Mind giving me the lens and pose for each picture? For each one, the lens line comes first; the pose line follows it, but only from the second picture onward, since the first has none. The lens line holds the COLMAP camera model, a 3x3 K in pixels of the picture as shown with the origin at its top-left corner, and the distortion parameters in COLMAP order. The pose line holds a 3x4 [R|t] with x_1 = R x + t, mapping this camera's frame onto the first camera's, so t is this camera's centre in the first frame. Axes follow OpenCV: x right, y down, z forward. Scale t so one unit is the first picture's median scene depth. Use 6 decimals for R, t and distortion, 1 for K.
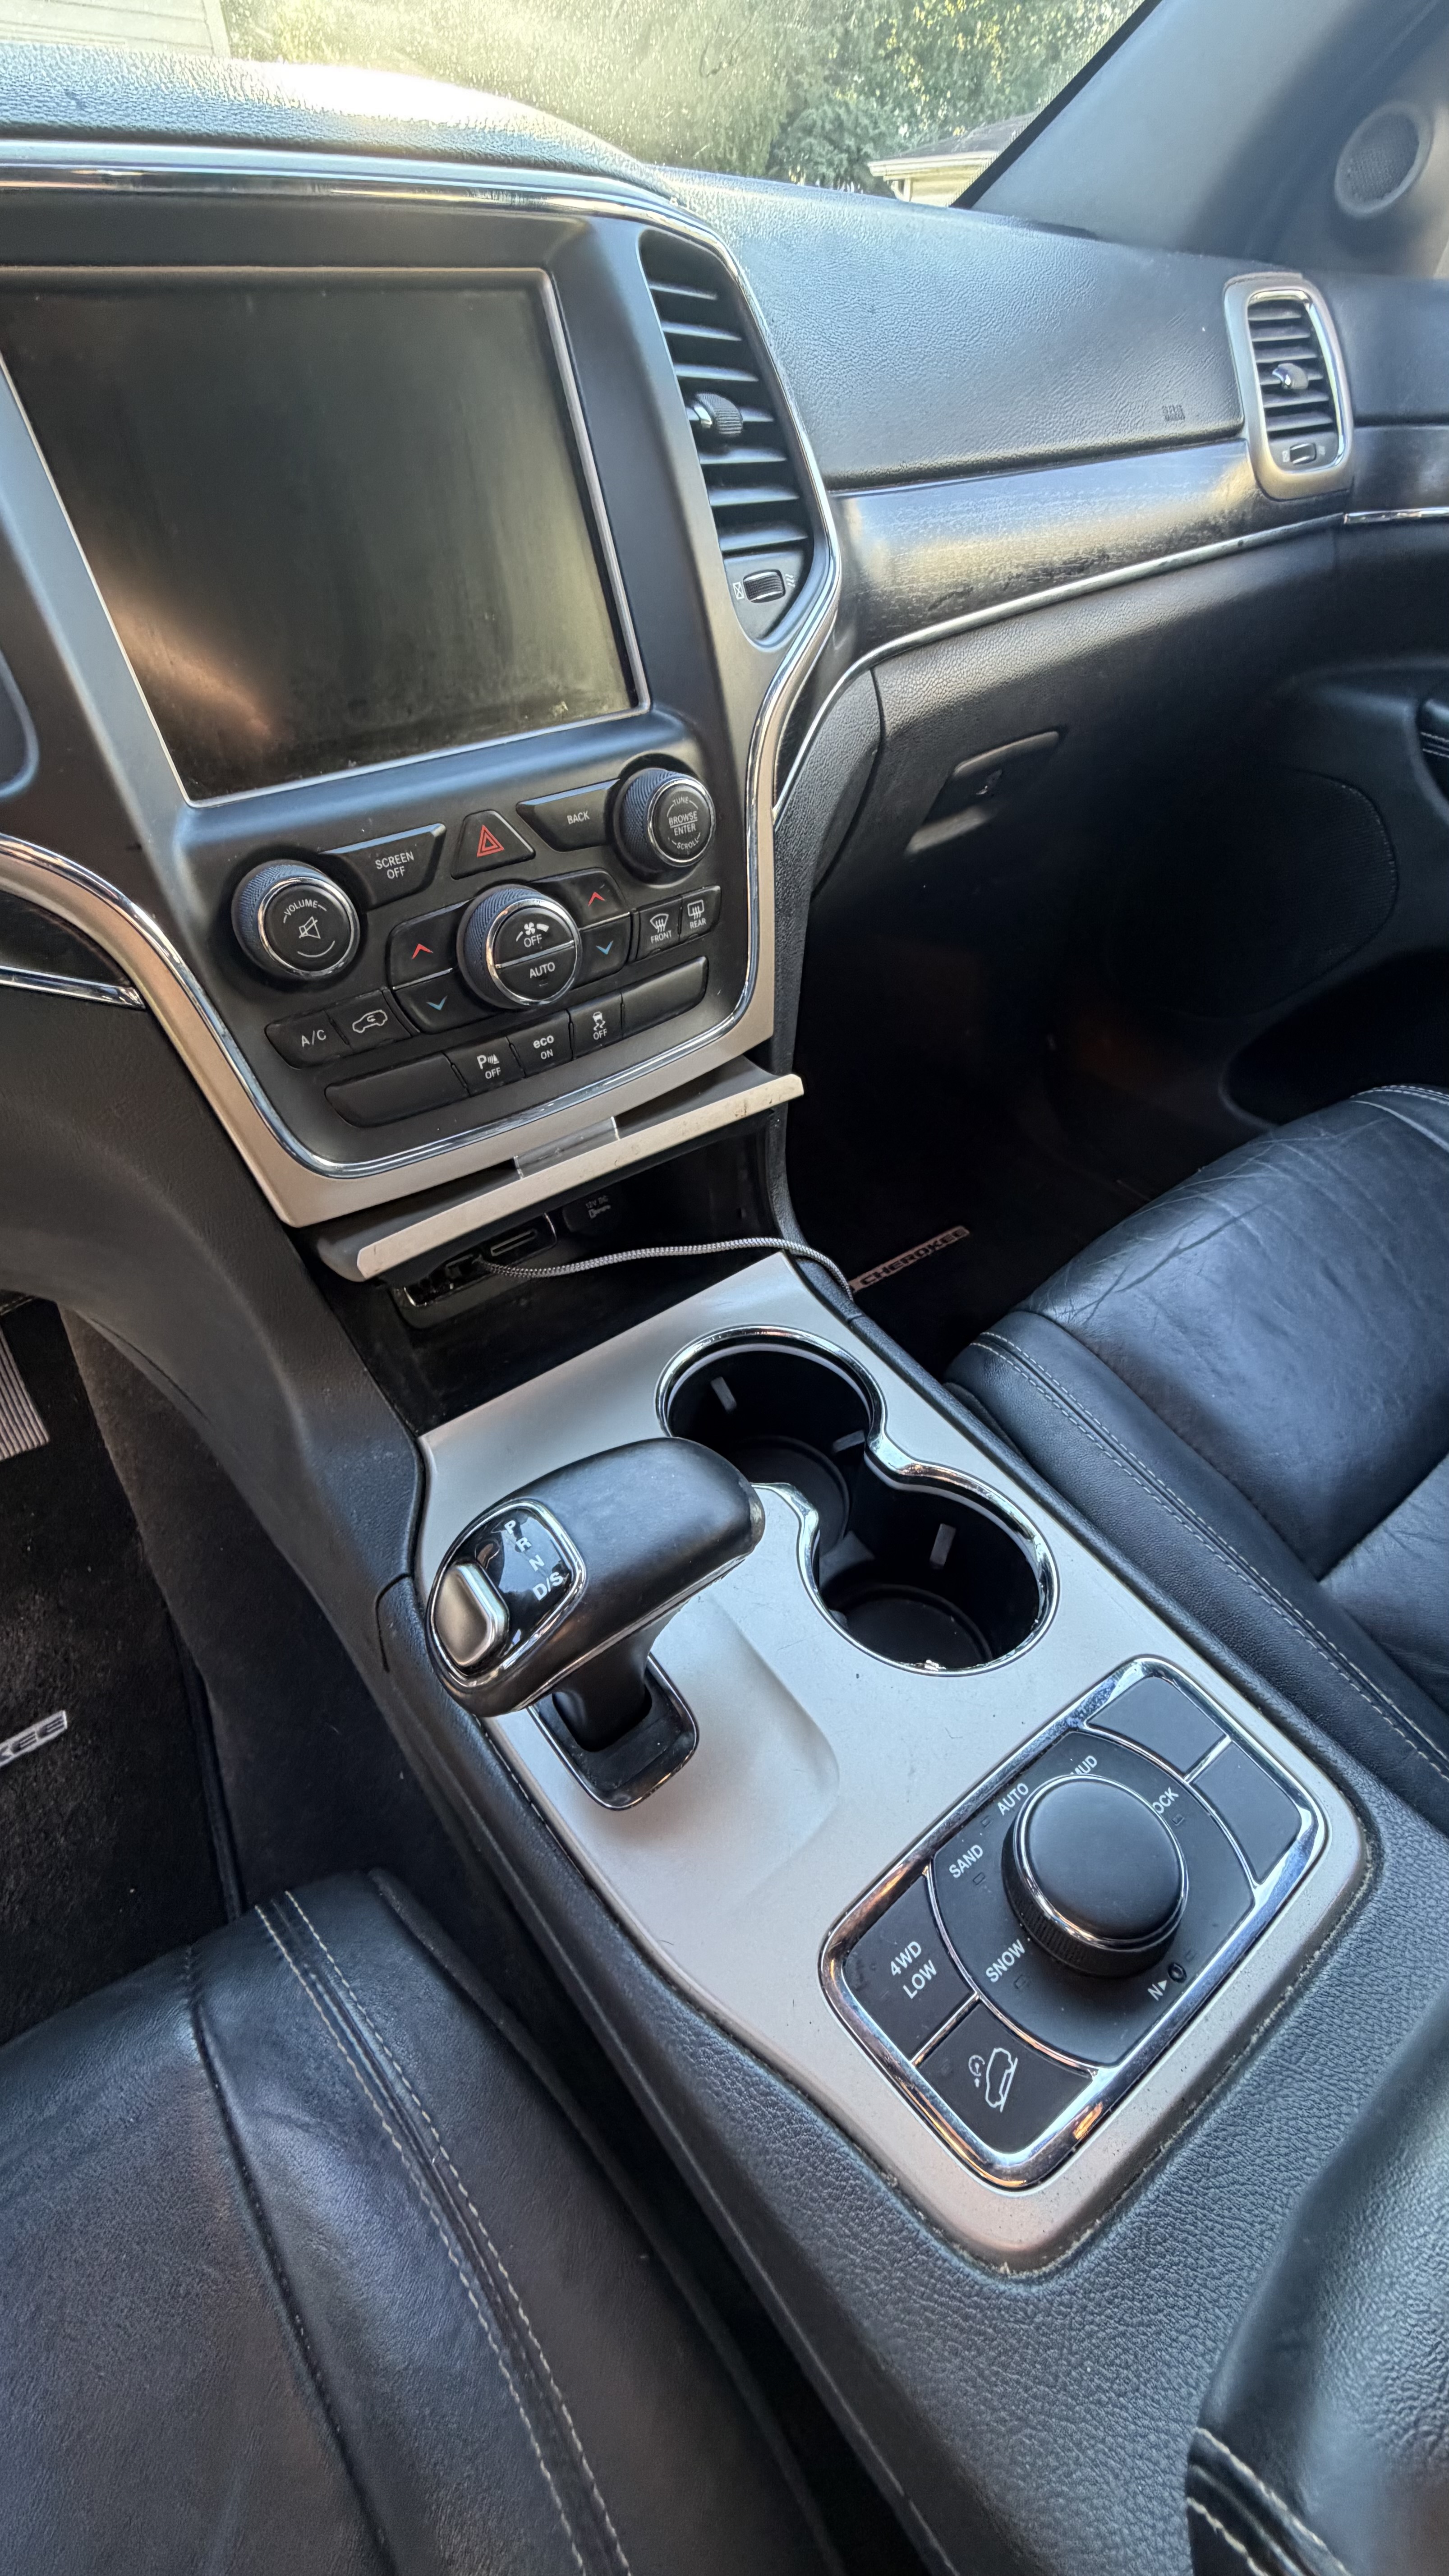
lens RADIAL K [[1017.8, 0, 724.5], [0, 1017.8, 1288.0], [0, 0, 1]] dist [-0.001634, 0.000341]
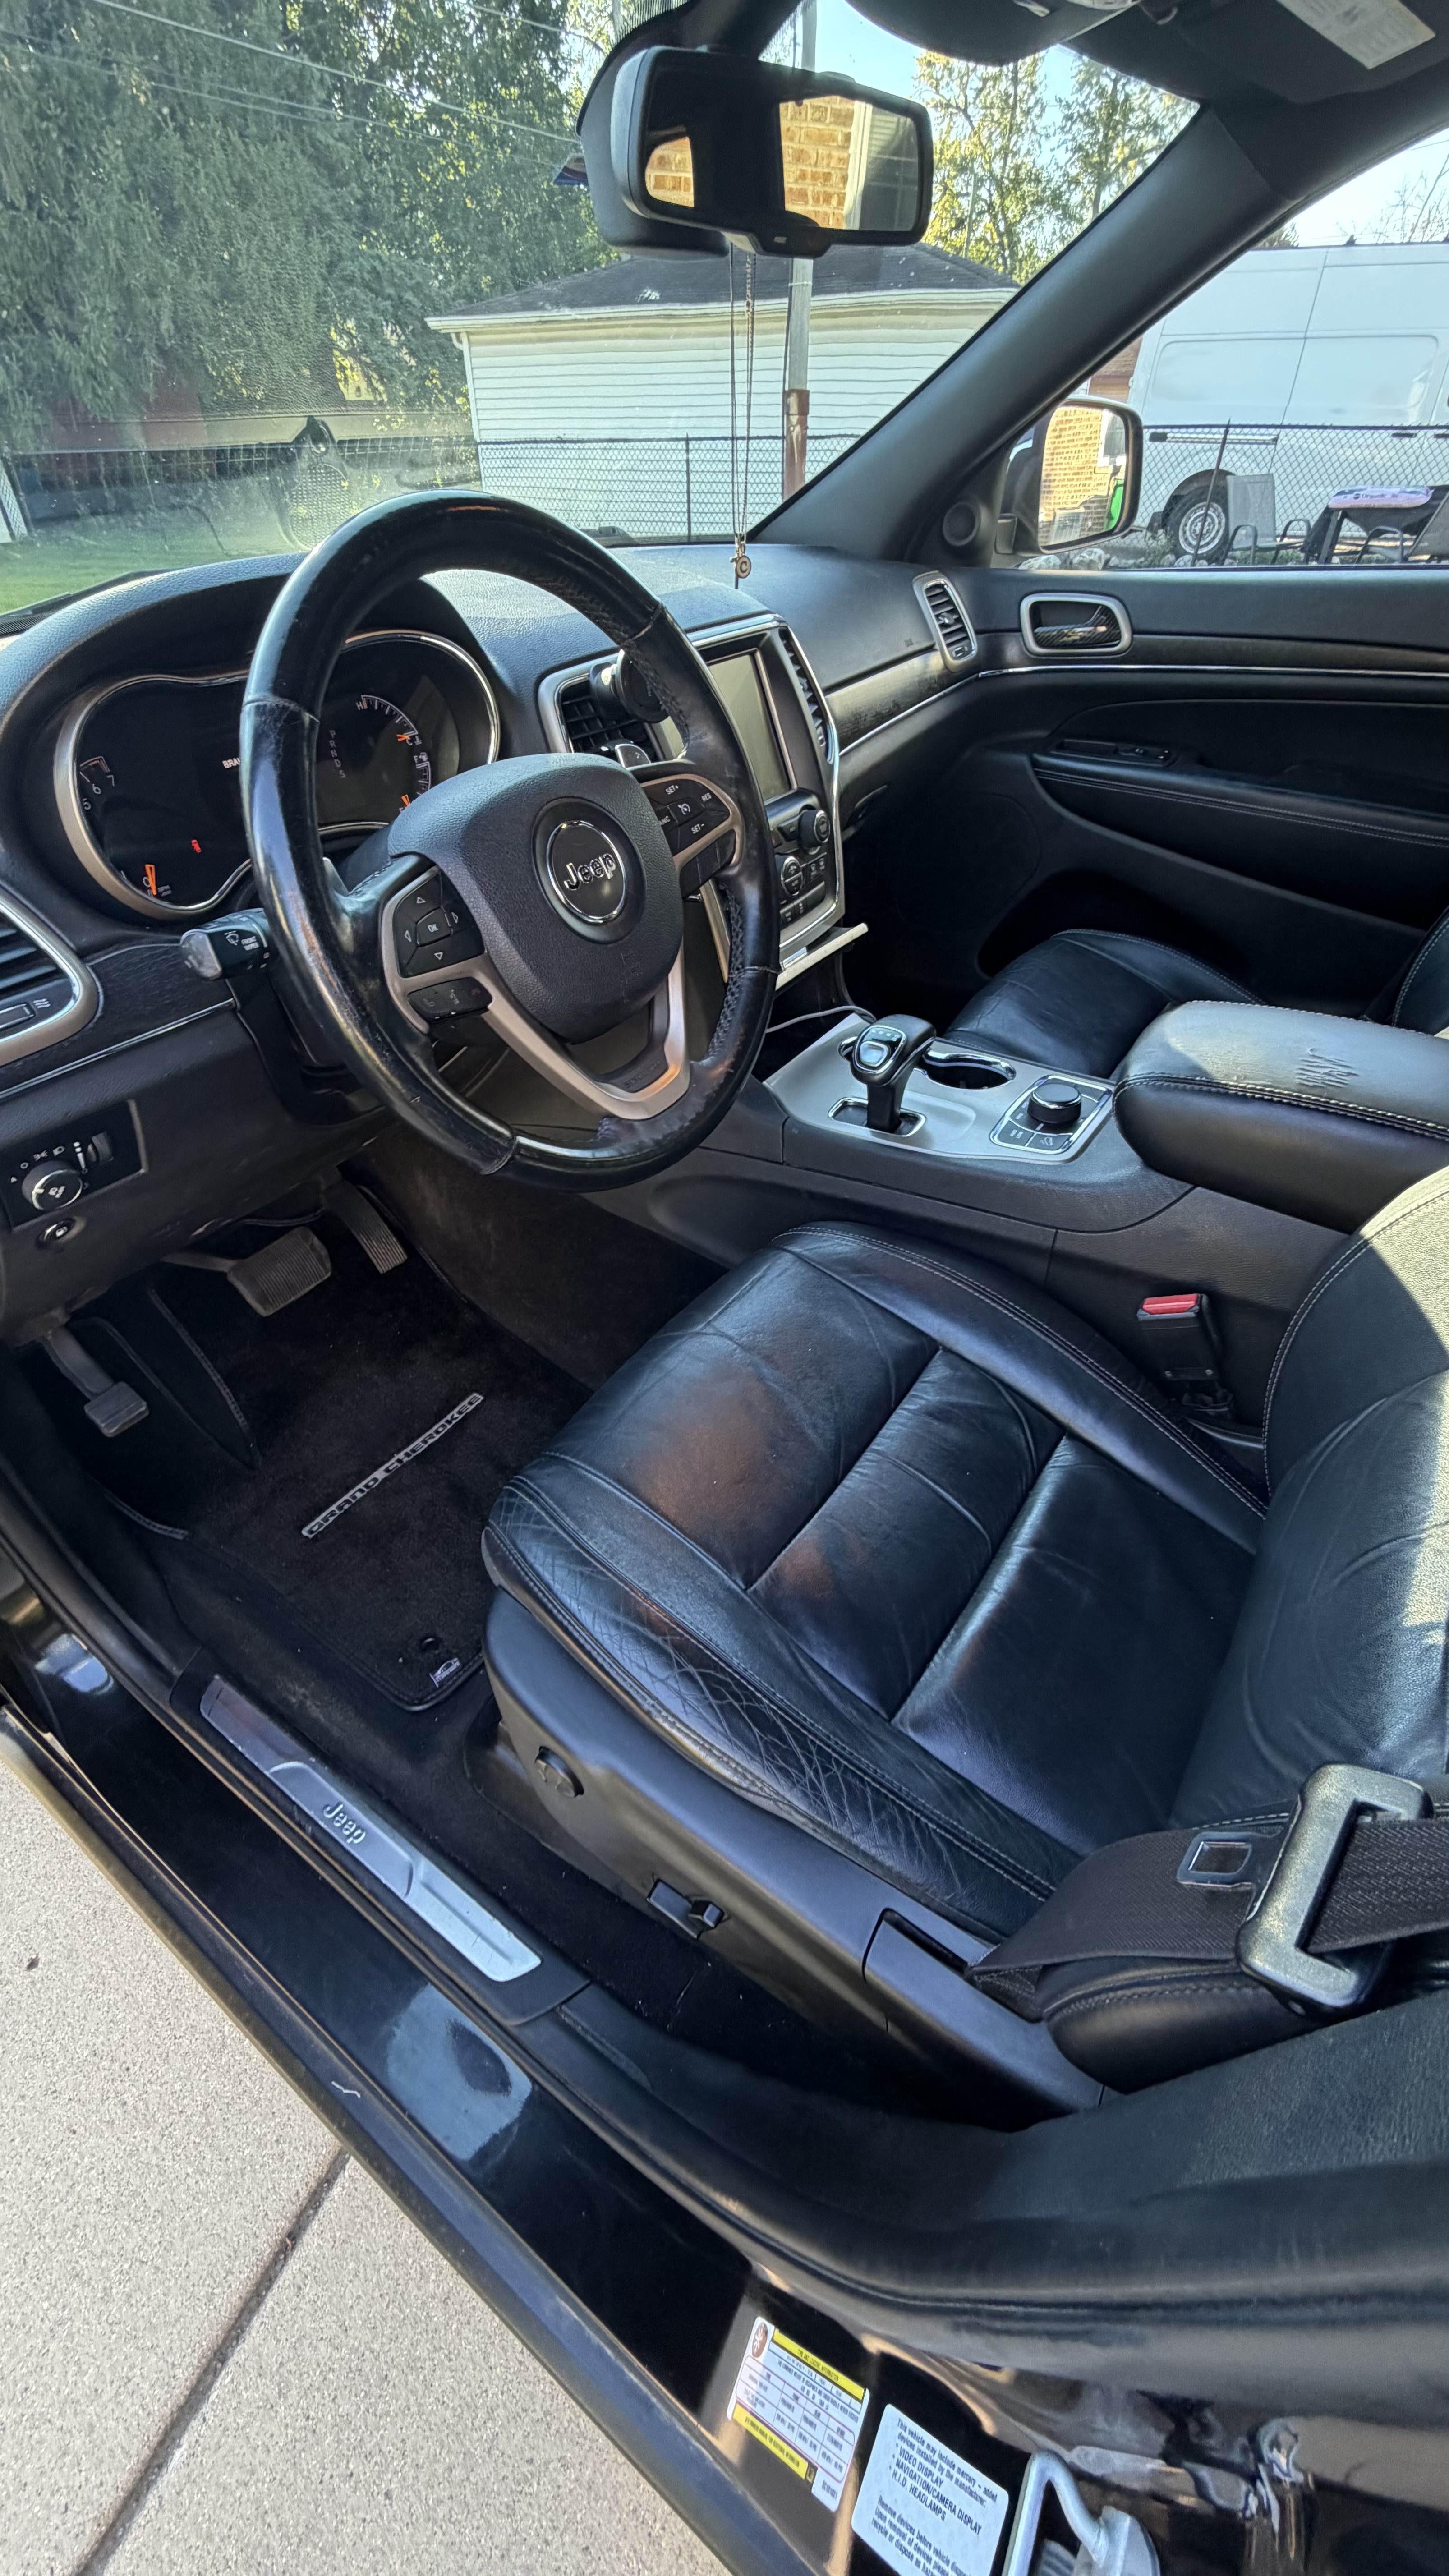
lens RADIAL K [[1017.8, 0, 724.5], [0, 1017.8, 1288.0], [0, 0, 1]] dist [-0.001634, 0.000341]
pose [[0.946712, -0.212999, 0.241595, -0.692207], [0.227590, 0.973168, -0.033852, 0.442612], [-0.227902, 0.087033, 0.969786, -0.838432]]
